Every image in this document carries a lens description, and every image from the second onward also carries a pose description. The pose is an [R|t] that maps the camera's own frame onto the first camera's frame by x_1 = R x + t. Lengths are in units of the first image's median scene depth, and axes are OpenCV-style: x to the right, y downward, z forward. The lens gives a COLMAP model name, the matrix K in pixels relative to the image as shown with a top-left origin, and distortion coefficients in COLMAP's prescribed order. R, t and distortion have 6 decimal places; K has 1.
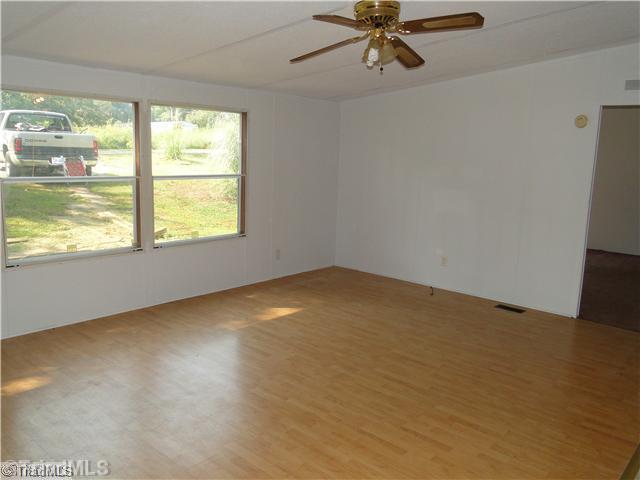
lens RADIAL K [[515.1, 0, 320.0], [0, 515.1, 220.3], [0, 0, 1]] dist [0.005647, 0.001178]
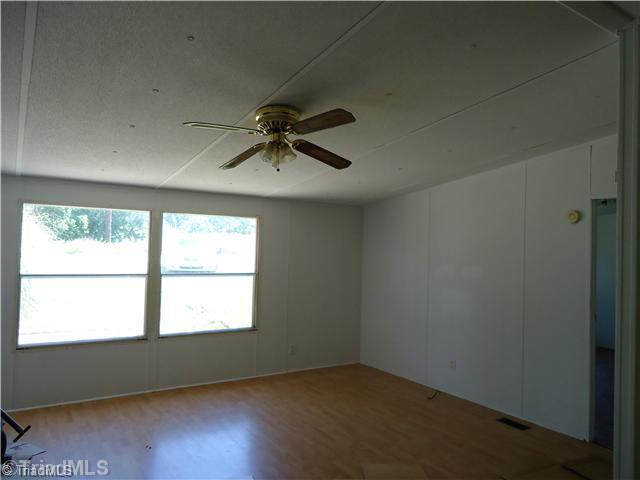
lens RADIAL K [[464.0, 0, 320.0], [0, 464.0, 240.0], [0, 0, 1]] dist [-0.008116, -0.003263]
pose [[0.965105, -0.011836, -0.261595, 0.279208], [-0.029006, 0.987998, -0.151717, -0.013449], [0.260251, 0.154011, 0.953179, 0.104498]]
